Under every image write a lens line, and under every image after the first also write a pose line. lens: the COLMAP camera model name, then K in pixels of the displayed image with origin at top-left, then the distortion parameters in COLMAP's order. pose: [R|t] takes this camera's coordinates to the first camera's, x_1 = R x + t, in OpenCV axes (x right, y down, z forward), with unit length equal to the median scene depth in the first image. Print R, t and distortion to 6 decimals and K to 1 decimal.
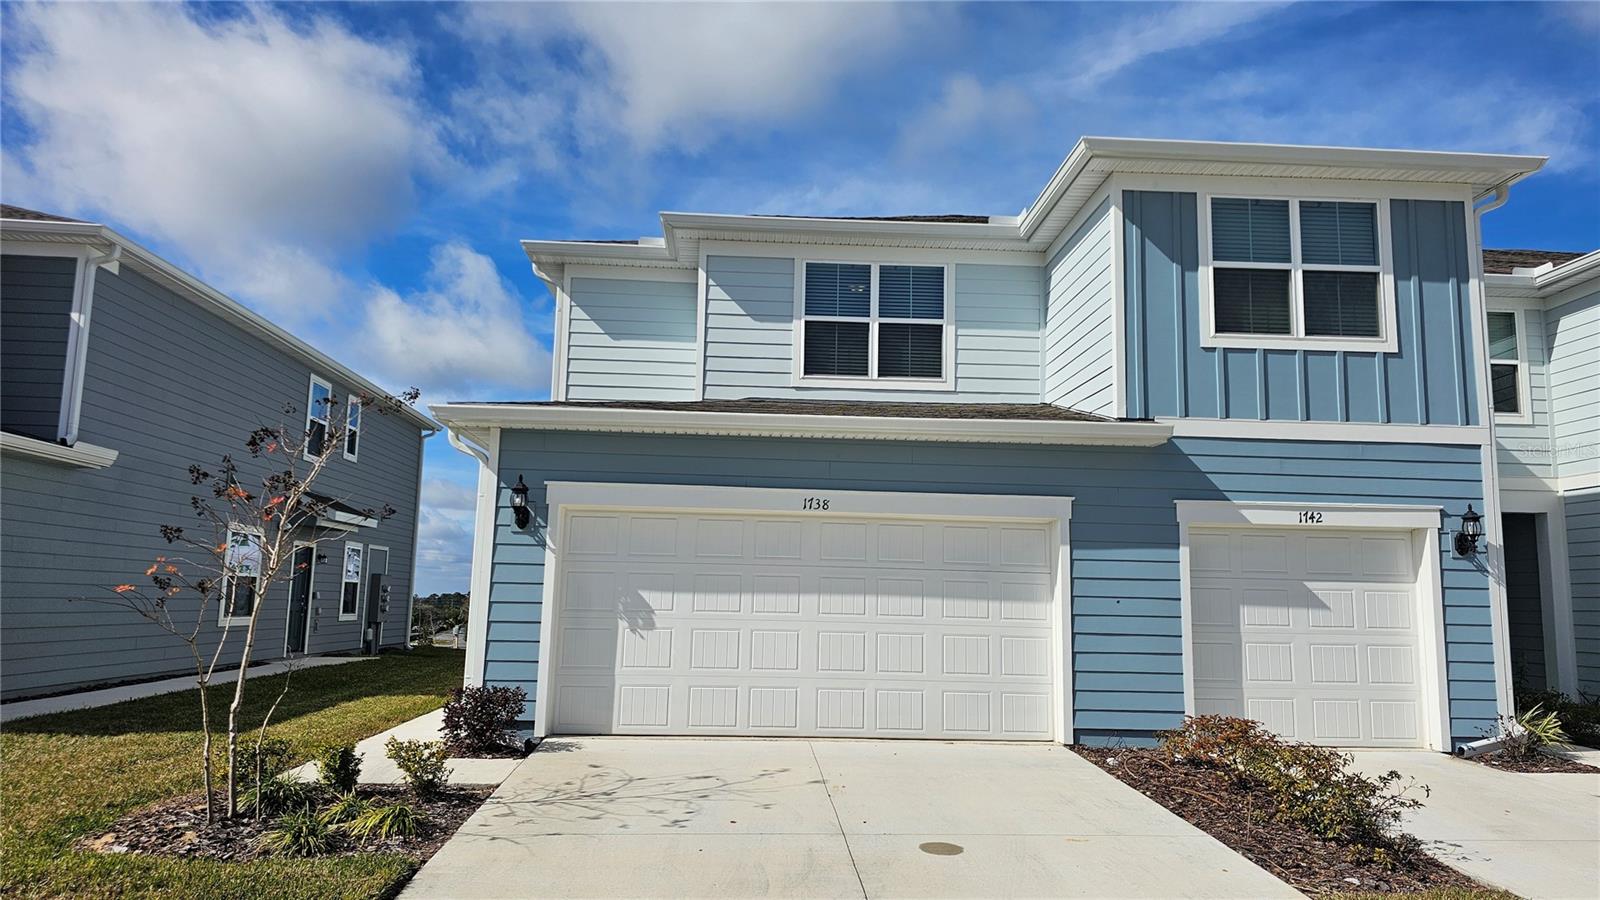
lens RADIAL K [[1063.0, 0, 801.5], [0, 1063.0, 450.7], [0, 0, 1]] dist [0.063103, -0.036459]
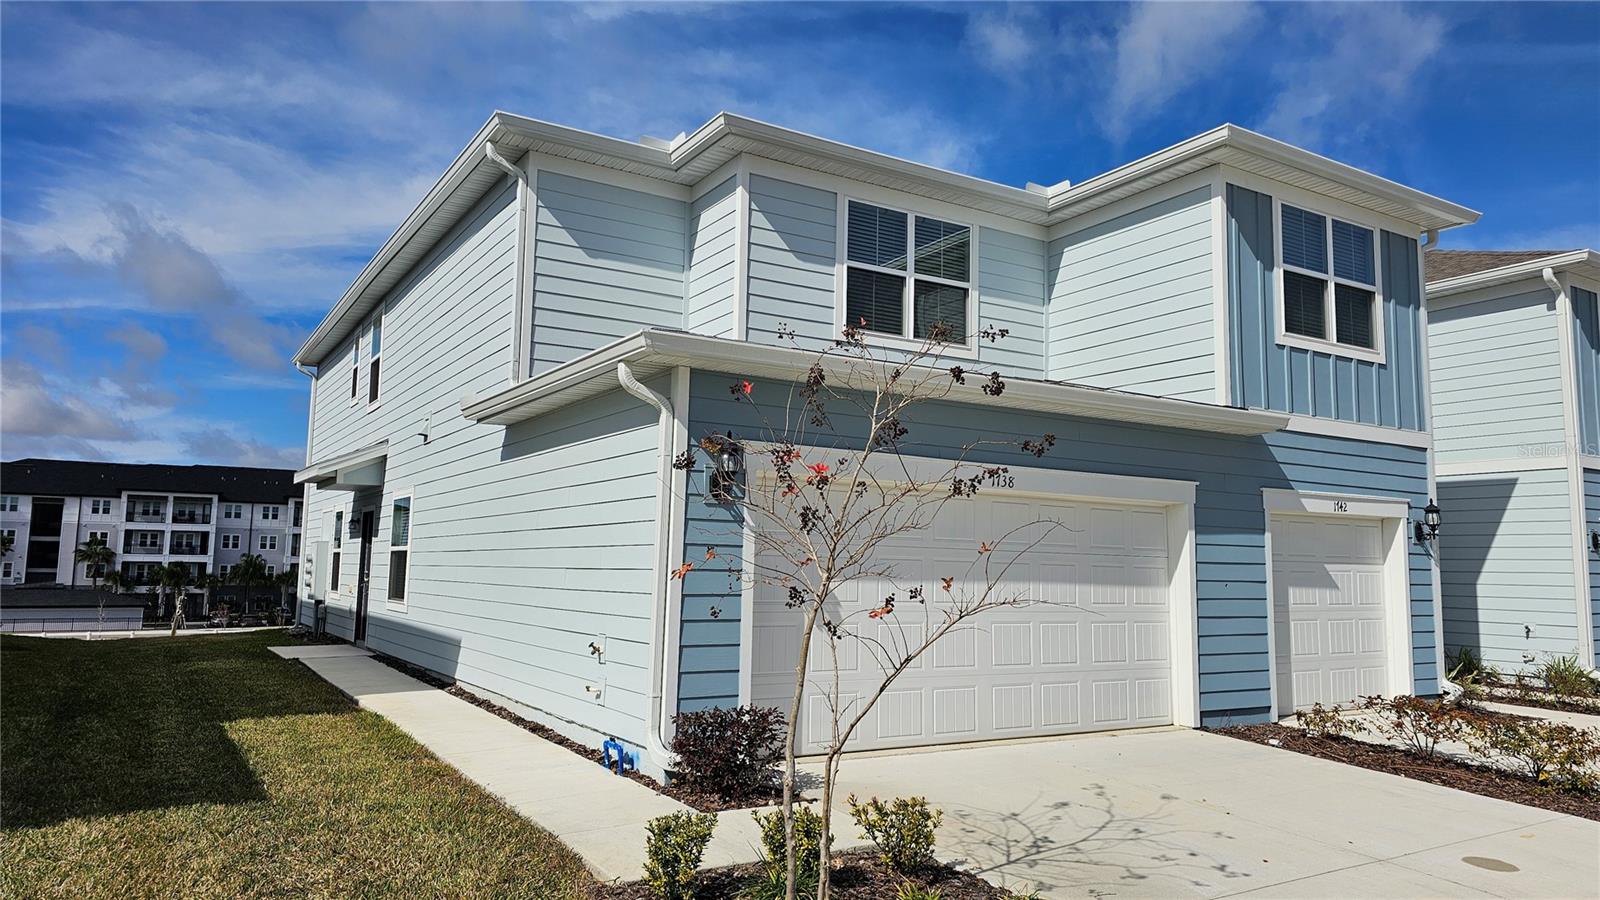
lens RADIAL K [[1105.1, 0, 801.4], [0, 1105.1, 445.1], [0, 0, 1]] dist [0.061876, -0.049564]
pose [[0.877562, 0.048927, 0.476961, -0.552718], [-0.065794, 0.997658, 0.018715, 0.013094], [-0.474928, -0.047805, 0.878725, 0.248337]]
